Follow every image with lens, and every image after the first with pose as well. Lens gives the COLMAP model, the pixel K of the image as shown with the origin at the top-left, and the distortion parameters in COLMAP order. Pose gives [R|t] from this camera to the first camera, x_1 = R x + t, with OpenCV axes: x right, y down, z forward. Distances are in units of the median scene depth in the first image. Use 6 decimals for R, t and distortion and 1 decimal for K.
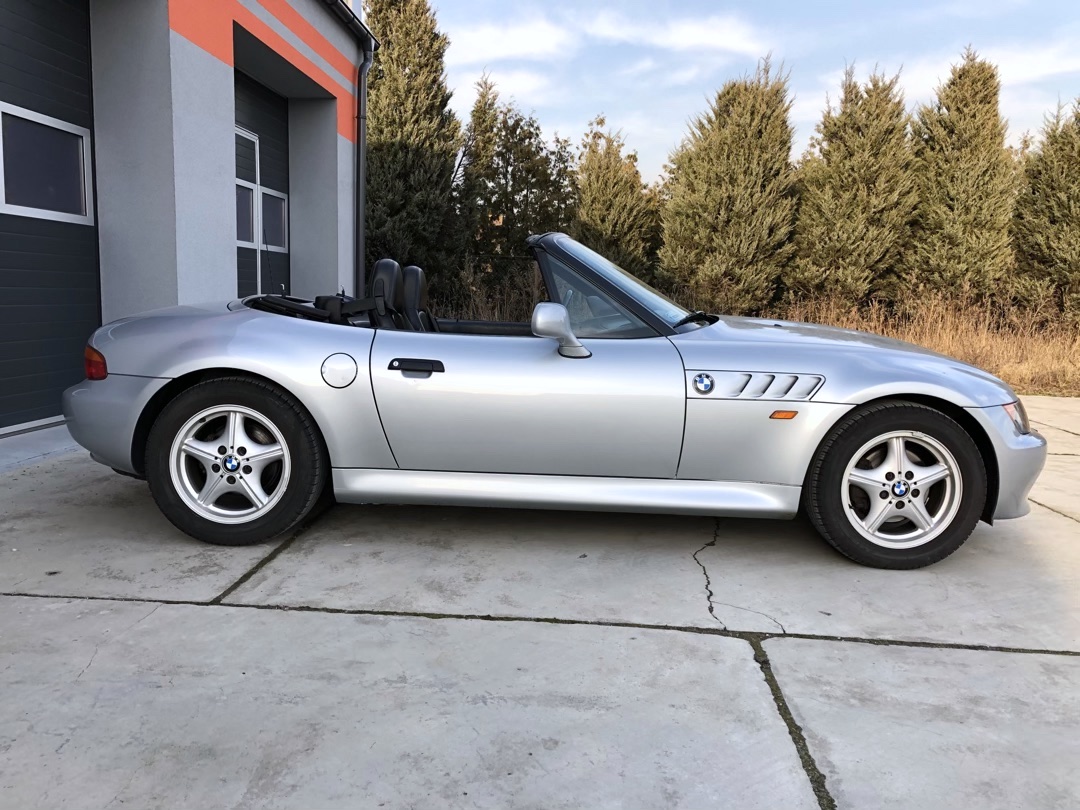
lens RADIAL K [[879.1, 0, 544.6], [0, 879.1, 404.4], [0, 0, 1]] dist [0.021434, -0.002357]
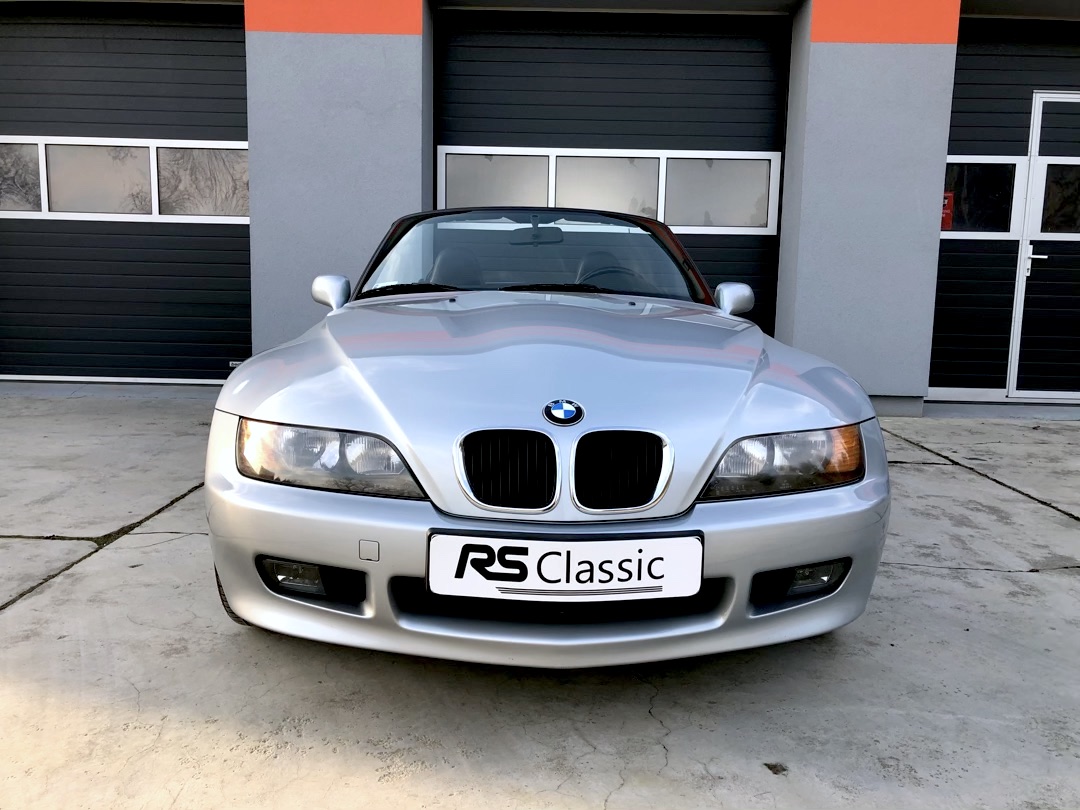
lens RADIAL K [[879.1, 0, 550.7], [0, 879.1, 402.1], [0, 0, 1]] dist [0.021434, -0.002357]
pose [[0.060428, 0.109281, -0.992172, 1.158512], [-0.143800, 0.984573, 0.099686, -0.106522], [0.987760, 0.136651, 0.075210, 1.181099]]
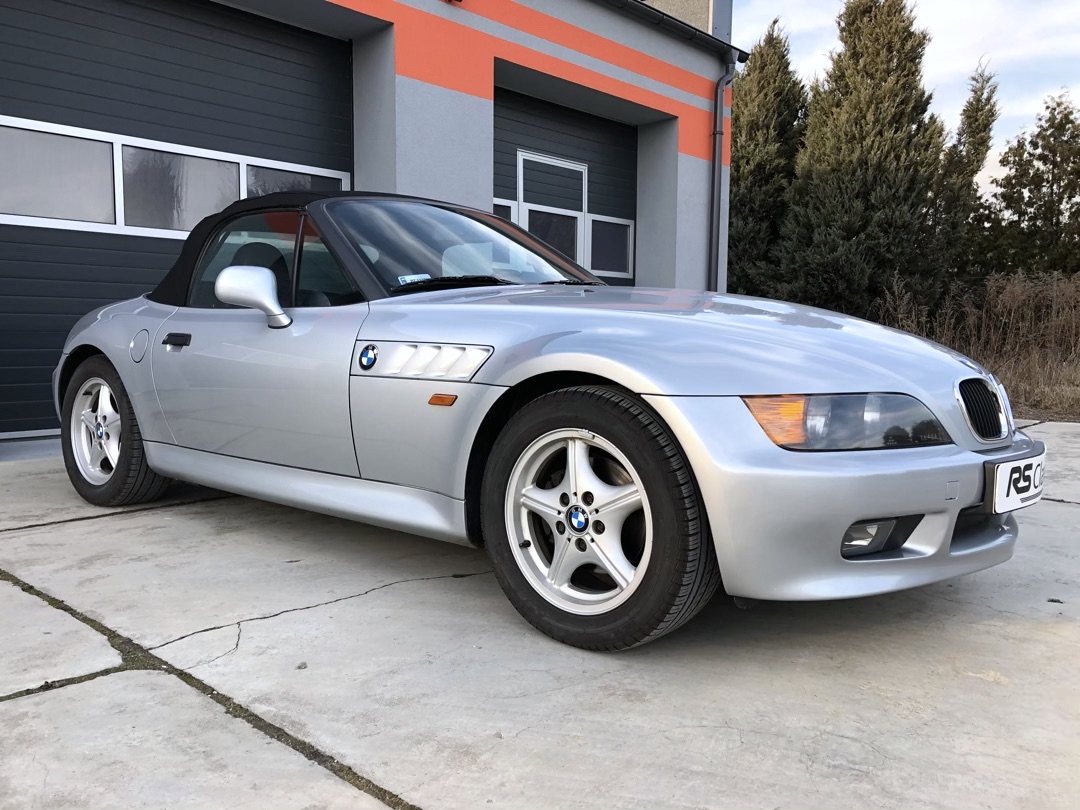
lens RADIAL K [[879.1, 0, 544.3], [0, 879.1, 403.2], [0, 0, 1]] dist [0.021434, -0.002357]
pose [[0.780982, 0.029466, -0.623858, 0.777438], [-0.063670, 0.997439, -0.032595, 0.031933], [0.621300, 0.065177, 0.780858, 0.476245]]
